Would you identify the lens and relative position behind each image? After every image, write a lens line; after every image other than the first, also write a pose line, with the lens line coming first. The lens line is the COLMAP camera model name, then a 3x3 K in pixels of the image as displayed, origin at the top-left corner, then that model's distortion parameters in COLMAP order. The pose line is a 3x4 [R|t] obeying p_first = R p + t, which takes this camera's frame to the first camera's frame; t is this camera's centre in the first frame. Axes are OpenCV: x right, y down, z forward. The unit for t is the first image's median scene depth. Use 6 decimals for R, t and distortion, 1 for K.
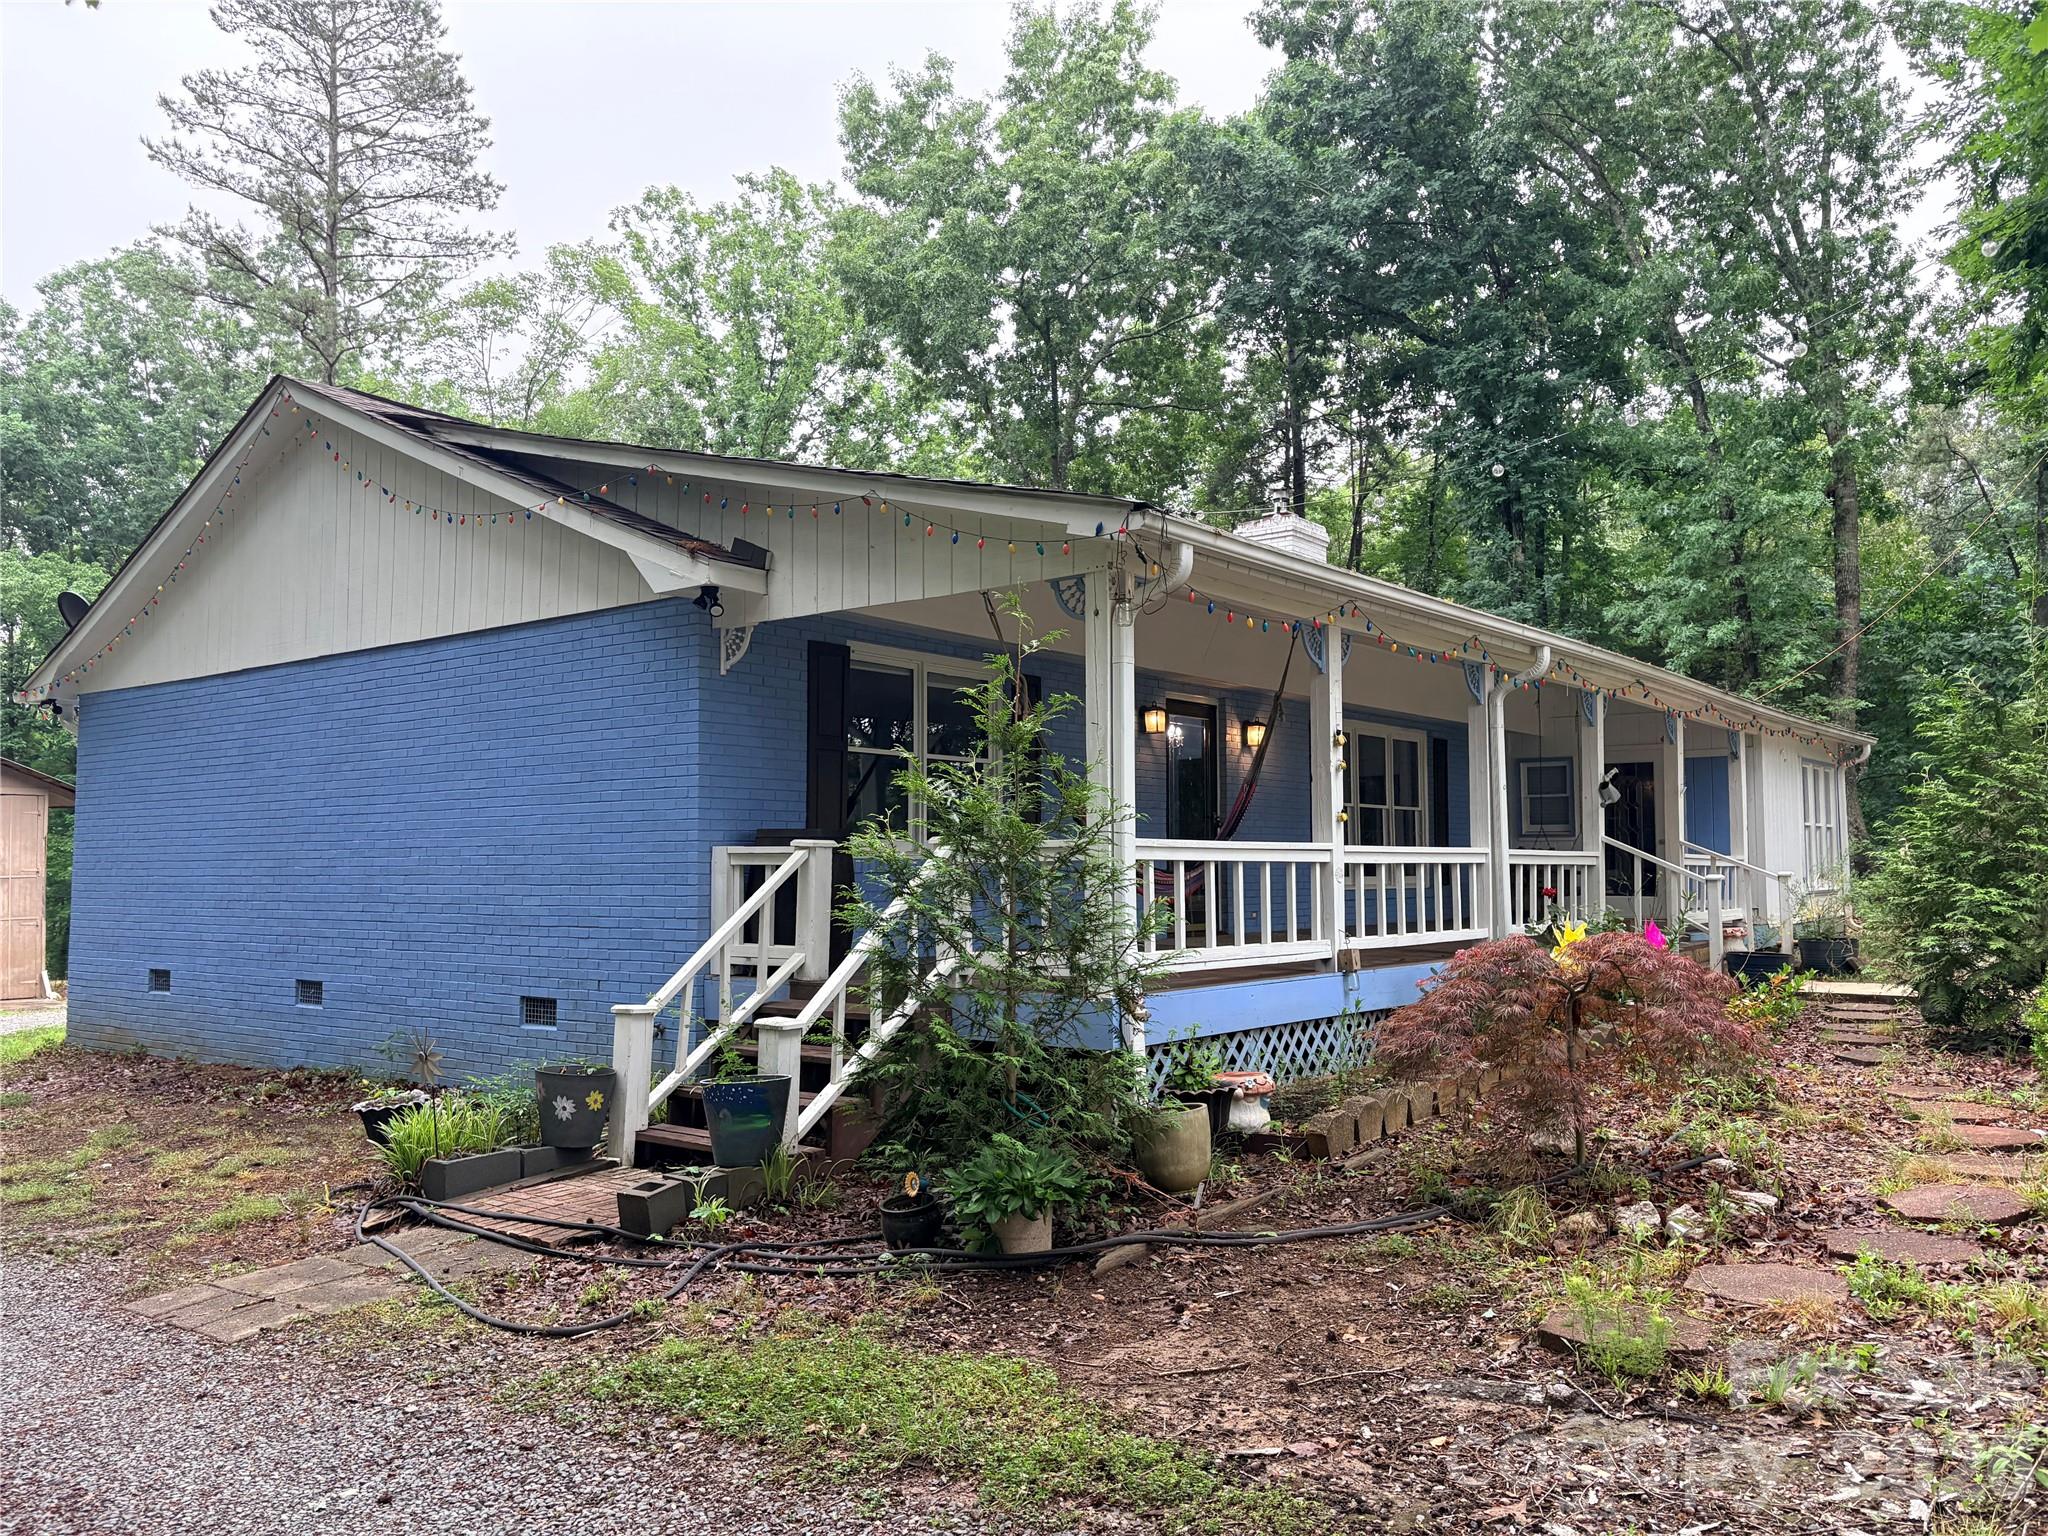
lens RADIAL K [[1602.7, 0, 1021.4], [0, 1602.7, 782.1], [0, 0, 1]] dist [0.064923, -0.053491]
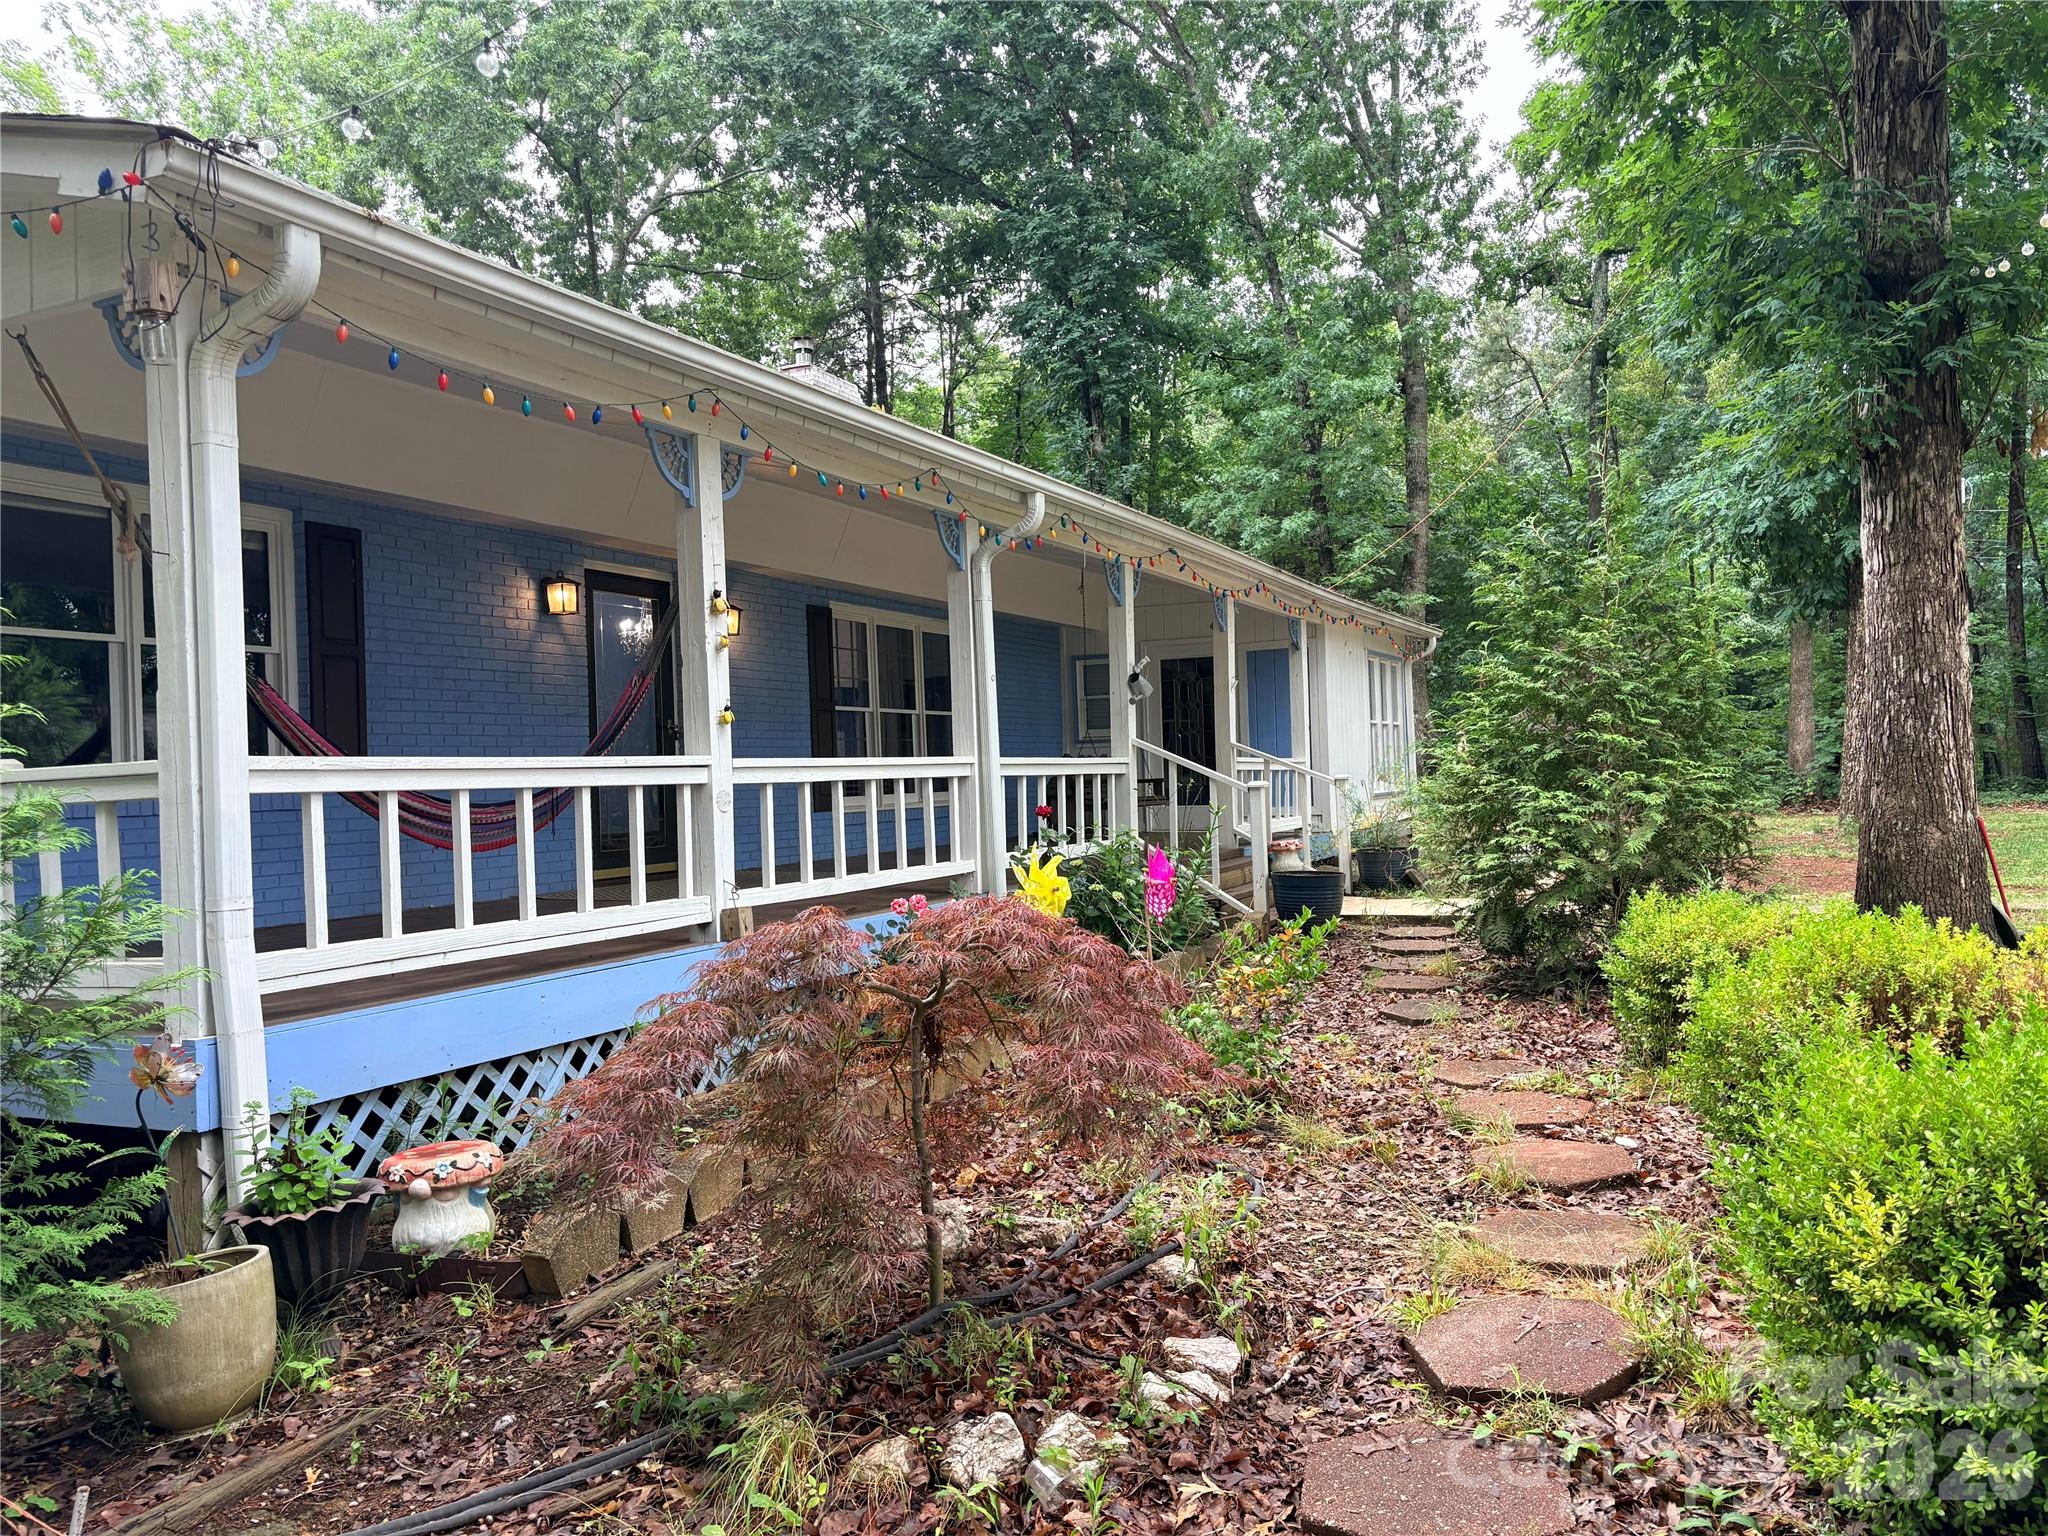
lens RADIAL K [[1602.7, 0, 1021.4], [0, 1602.7, 782.1], [0, 0, 1]] dist [0.064923, -0.053491]
pose [[0.974870, -0.029088, 0.220865, 0.112819], [0.017619, 0.998401, 0.053719, 0.009705], [-0.222075, -0.048477, 0.973824, 0.197876]]
